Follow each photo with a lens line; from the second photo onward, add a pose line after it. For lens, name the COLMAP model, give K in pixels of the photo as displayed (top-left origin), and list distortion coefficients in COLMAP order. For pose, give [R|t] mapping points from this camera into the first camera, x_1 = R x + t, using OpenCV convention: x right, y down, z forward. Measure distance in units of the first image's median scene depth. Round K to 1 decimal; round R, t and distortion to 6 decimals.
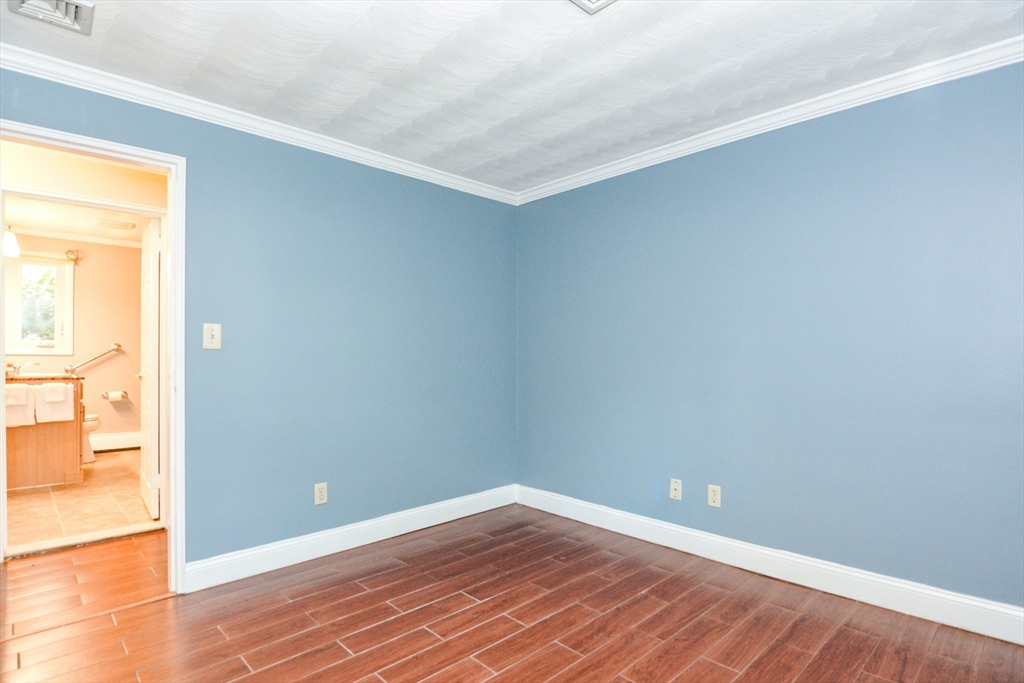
lens RADIAL K [[527.6, 0, 509.5], [0, 527.6, 344.5], [0, 0, 1]] dist [-0.010804, -0.000274]
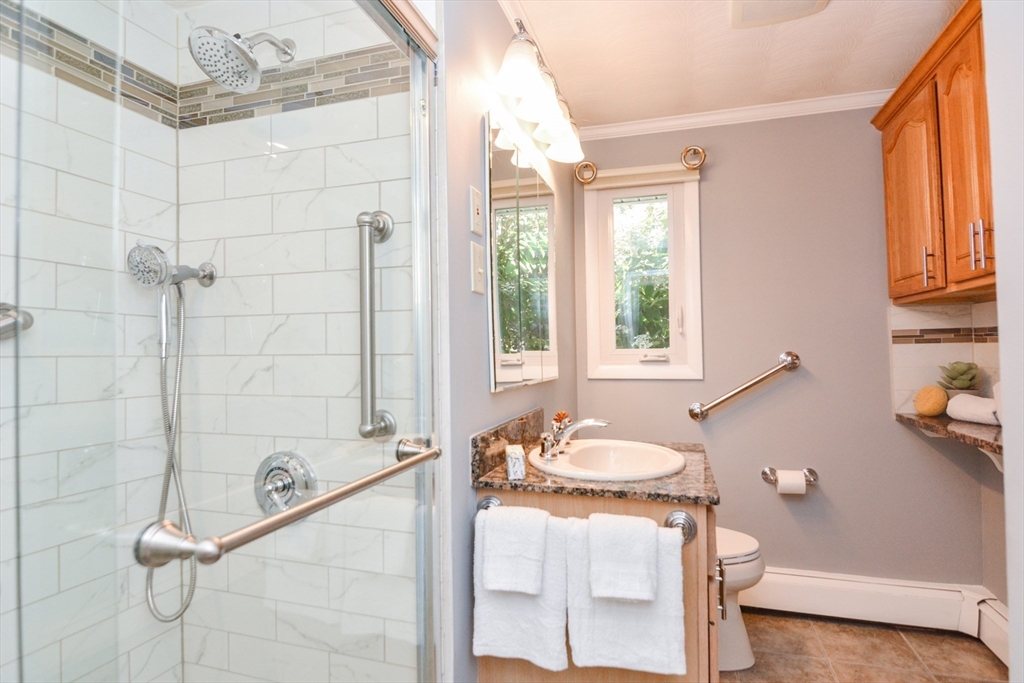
lens RADIAL K [[526.2, 0, 514.7], [0, 526.2, 338.6], [0, 0, 1]] dist [-0.006437, -0.003571]
pose [[0.471539, -0.025026, -0.881490, -0.512121], [0.026220, 0.999553, -0.014352, -0.013490], [0.881455, -0.016345, 0.471985, 0.645734]]
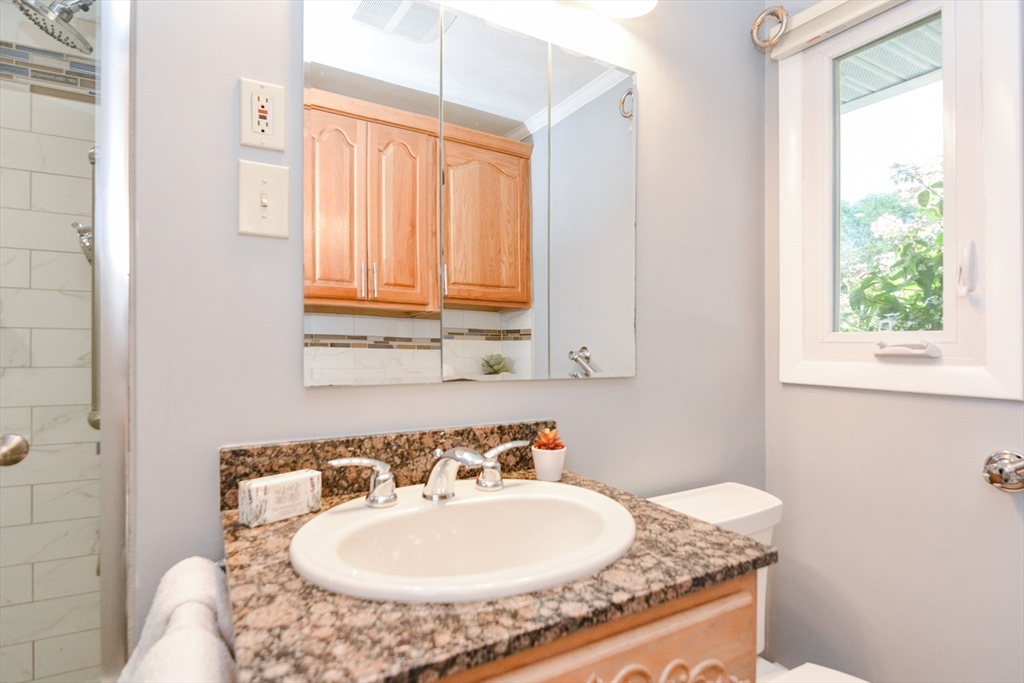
lens RADIAL K [[527.6, 0, 512.8], [0, 527.6, 345.3], [0, 0, 1]] dist [-0.010804, -0.000274]
pose [[-0.252074, 0.001622, -0.967707, -0.595976], [0.010494, 0.999944, -0.001058, -0.003424], [0.967651, -0.010421, -0.252077, 0.862754]]
